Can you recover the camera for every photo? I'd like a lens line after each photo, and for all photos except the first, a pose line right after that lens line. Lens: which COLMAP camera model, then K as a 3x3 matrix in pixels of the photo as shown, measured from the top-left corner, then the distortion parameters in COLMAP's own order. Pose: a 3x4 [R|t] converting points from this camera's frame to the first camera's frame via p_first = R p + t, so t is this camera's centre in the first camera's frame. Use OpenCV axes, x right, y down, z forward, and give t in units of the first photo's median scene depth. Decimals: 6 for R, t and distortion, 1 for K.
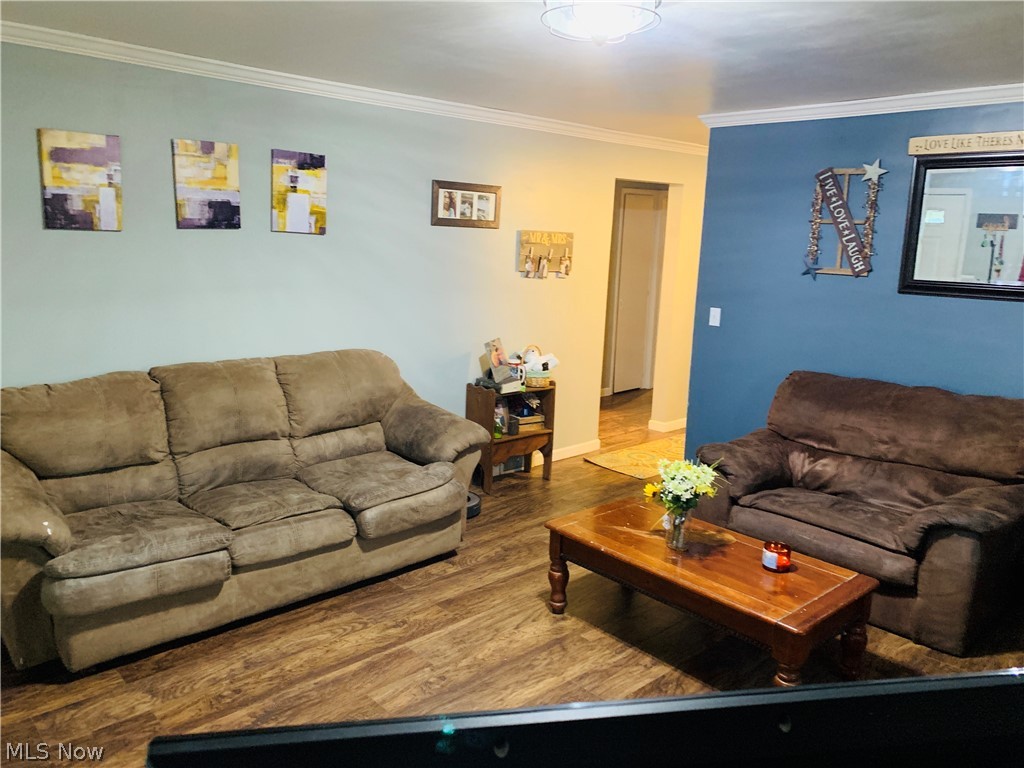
lens RADIAL K [[779.7, 0, 526.9], [0, 779.7, 383.7], [0, 0, 1]] dist [0.036326, -0.048421]
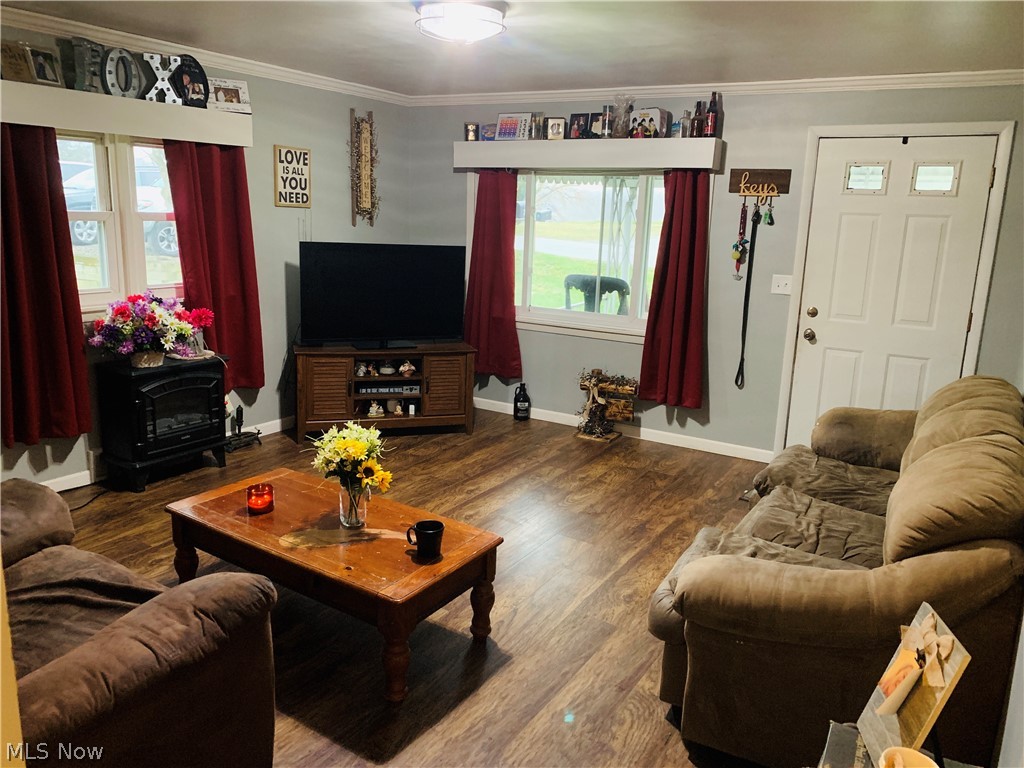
lens RADIAL K [[779.7, 0, 507.0], [0, 779.7, 376.8], [0, 0, 1]] dist [0.036326, -0.048421]
pose [[-0.966377, -0.011961, -0.256852, 0.224142], [-0.115092, 0.913385, 0.390488, -0.295178], [0.229935, 0.406920, -0.884051, 1.575582]]
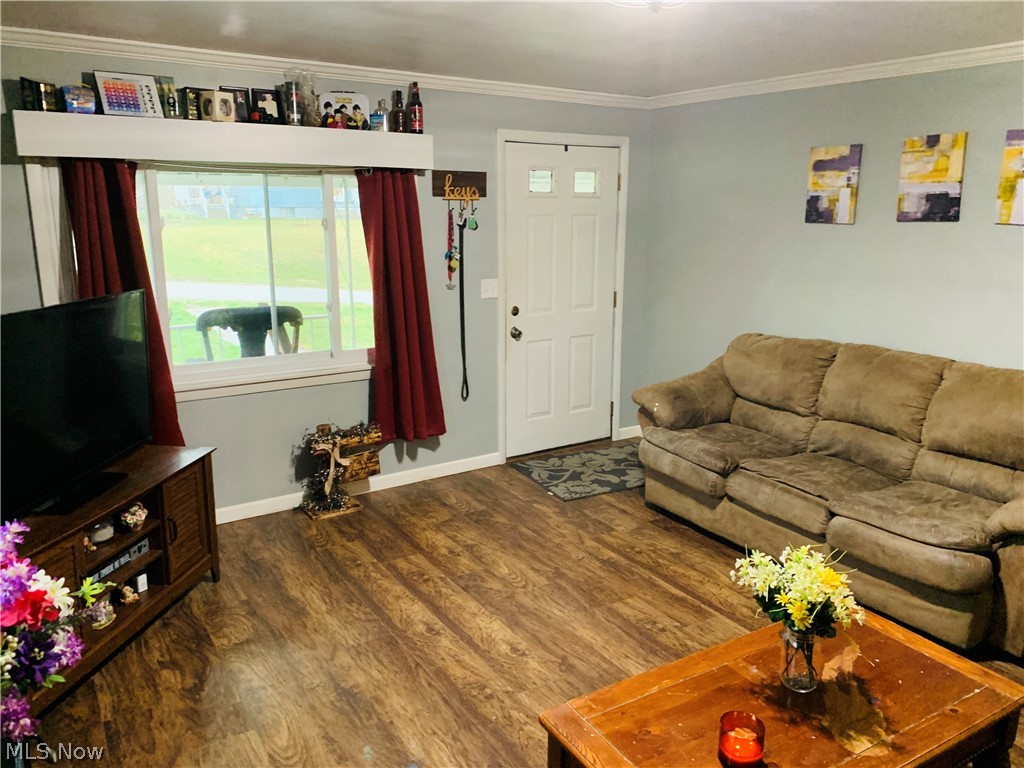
lens RADIAL K [[779.7, 0, 515.9], [0, 779.7, 380.6], [0, 0, 1]] dist [0.036326, -0.048421]
pose [[-0.187974, 0.177238, -0.966050, 0.729640], [-0.203926, 0.955106, 0.214910, -0.114510], [0.960770, 0.237400, -0.143392, 0.704820]]
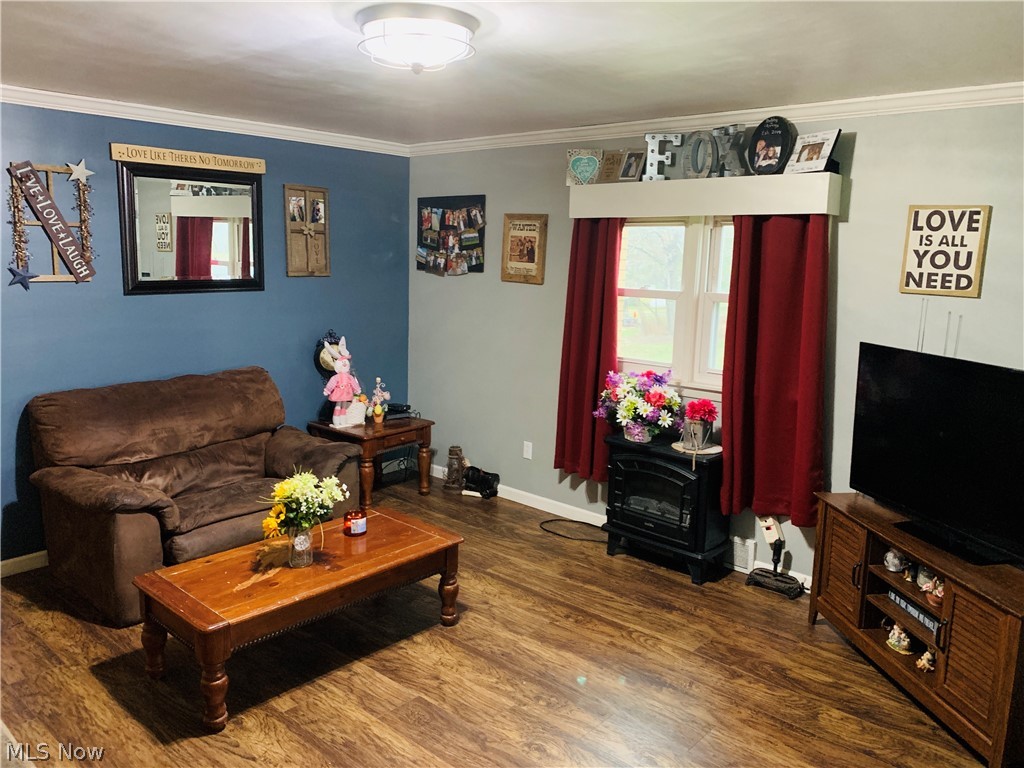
lens RADIAL K [[779.7, 0, 510.5], [0, 779.7, 374.3], [0, 0, 1]] dist [0.036326, -0.048421]
pose [[-0.088270, -0.187406, 0.978308, -0.660367], [0.165715, 0.965692, 0.199942, -0.154795], [-0.982215, 0.179770, -0.054186, 0.657386]]
